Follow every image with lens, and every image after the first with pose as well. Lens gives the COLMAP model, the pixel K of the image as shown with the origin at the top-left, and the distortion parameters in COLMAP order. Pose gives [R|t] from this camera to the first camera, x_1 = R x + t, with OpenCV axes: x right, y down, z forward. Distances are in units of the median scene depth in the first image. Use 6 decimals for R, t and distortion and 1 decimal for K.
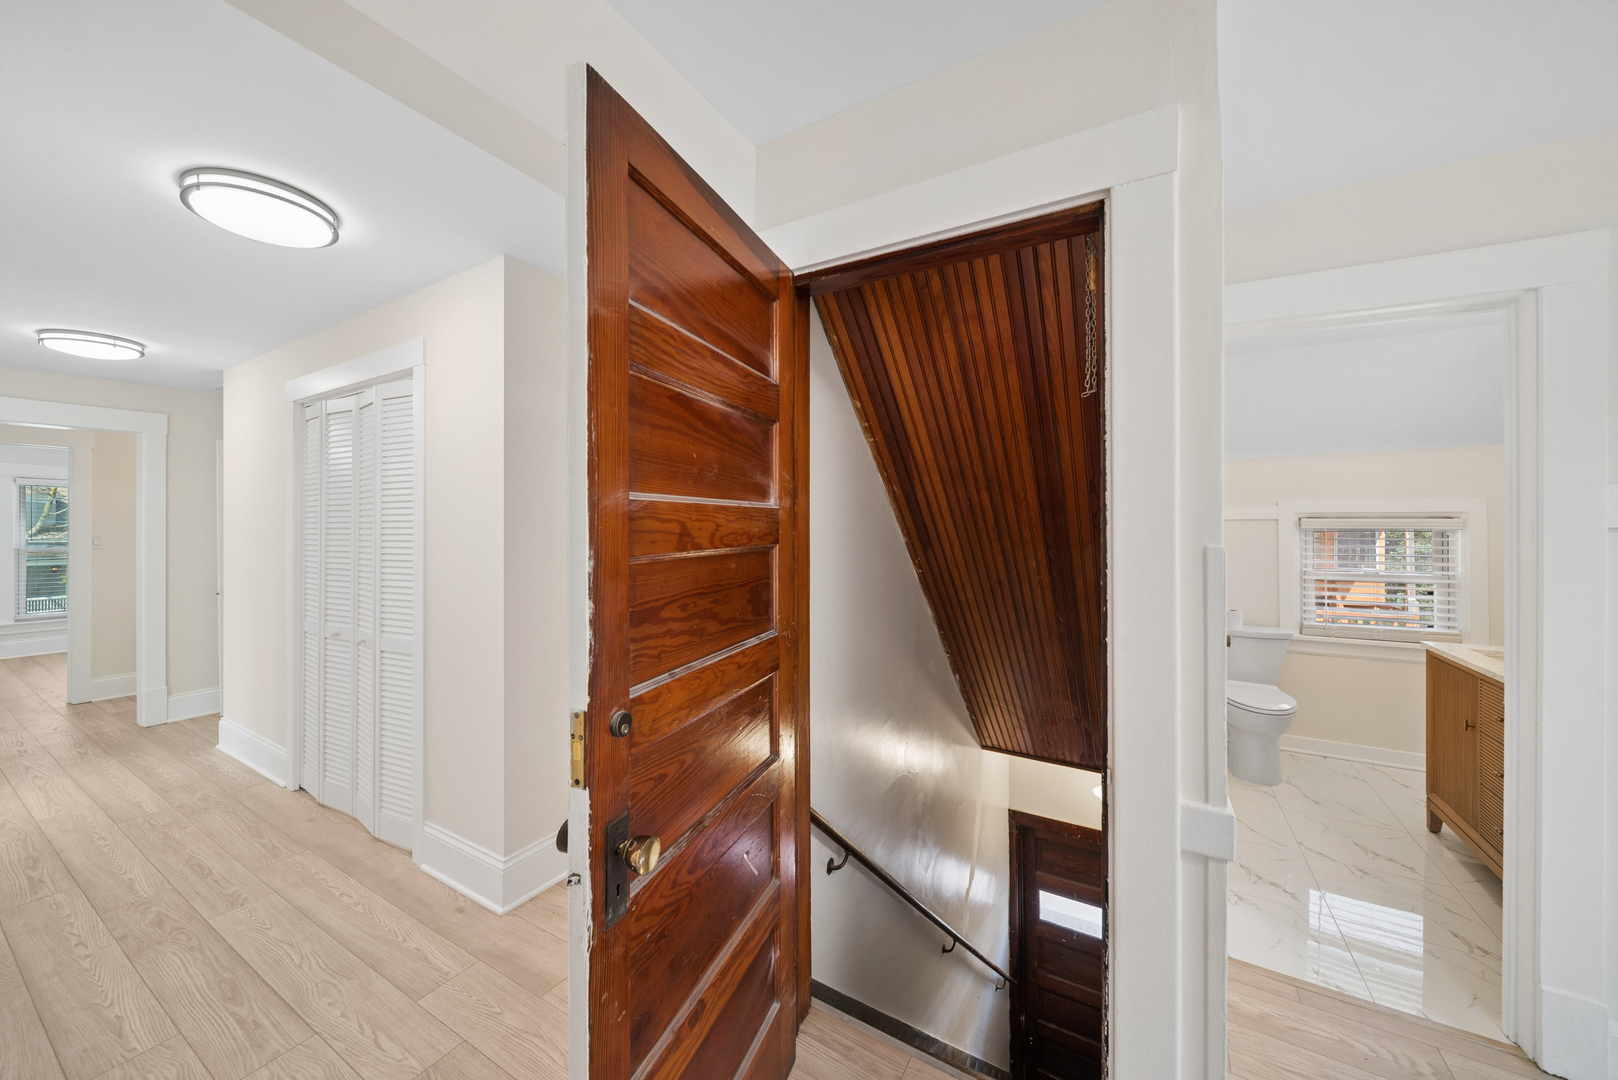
lens RADIAL K [[572.4, 0, 801.2], [0, 572.4, 530.4], [0, 0, 1]] dist [-0.003197, -0.000420]
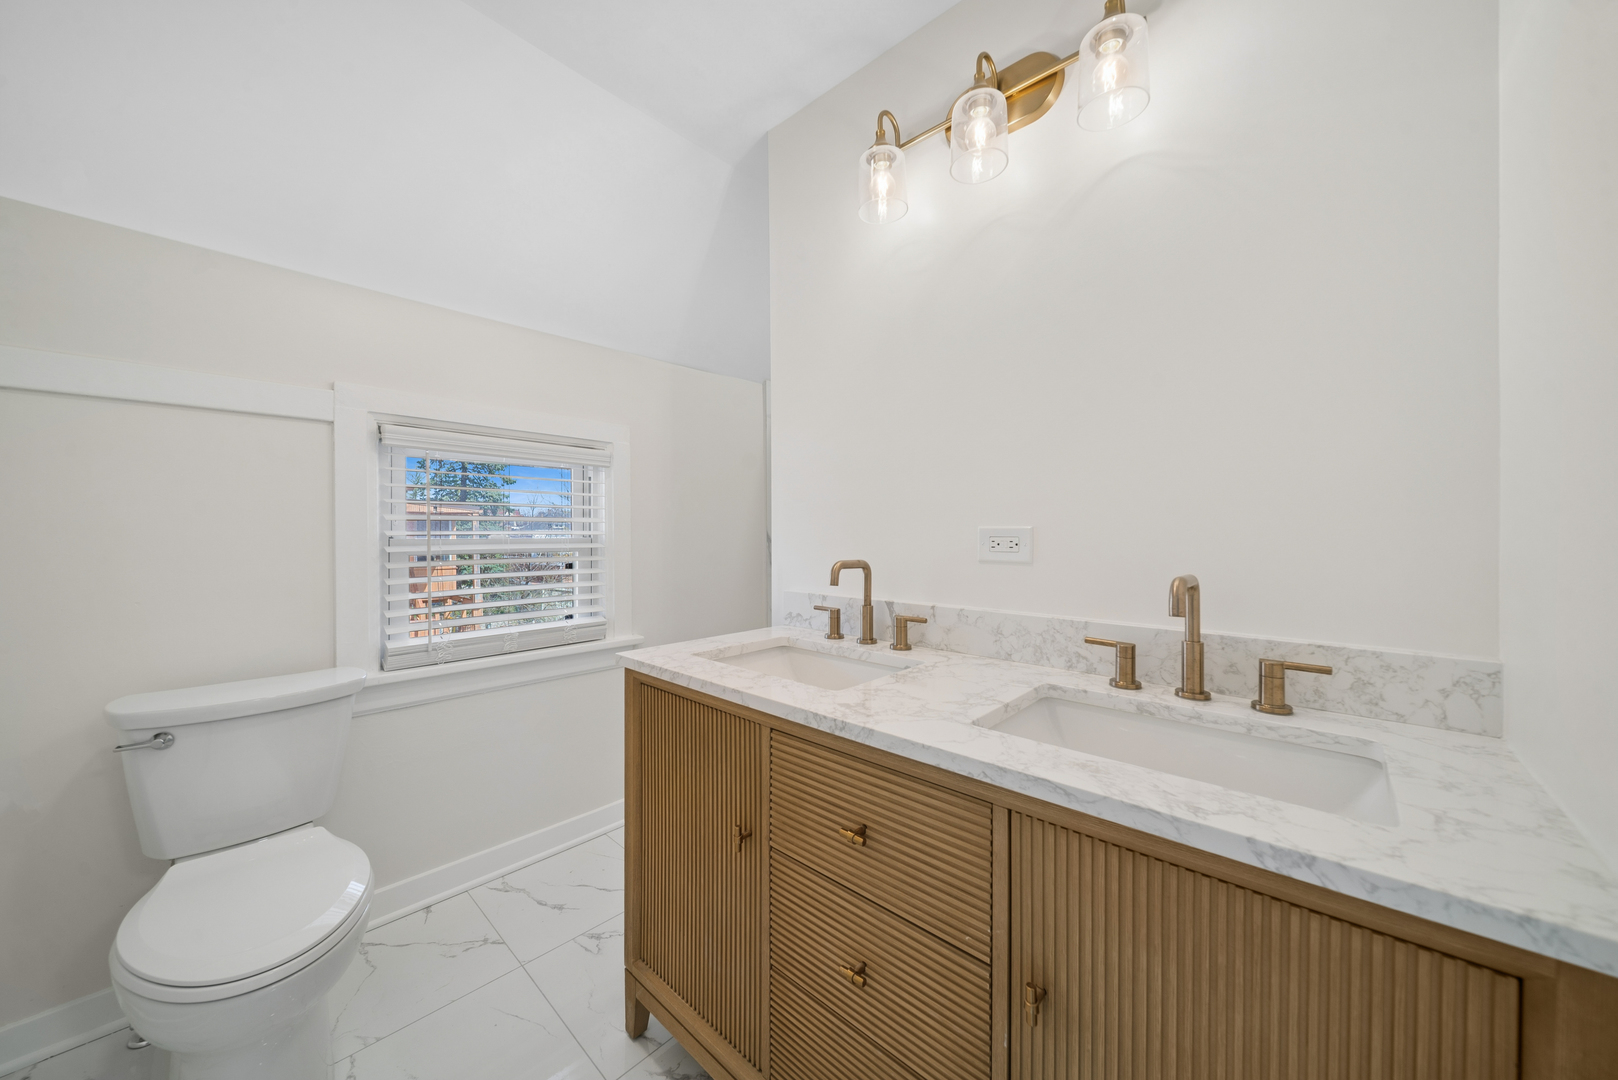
lens RADIAL K [[572.4, 0, 808.6], [0, 572.4, 528.1], [0, 0, 1]] dist [-0.003197, -0.000420]
pose [[0.209342, 0.003383, 0.977837, 0.530955], [0.000557, 0.999993, -0.003579, 0.071334], [-0.977842, 0.001294, 0.209339, 0.606120]]
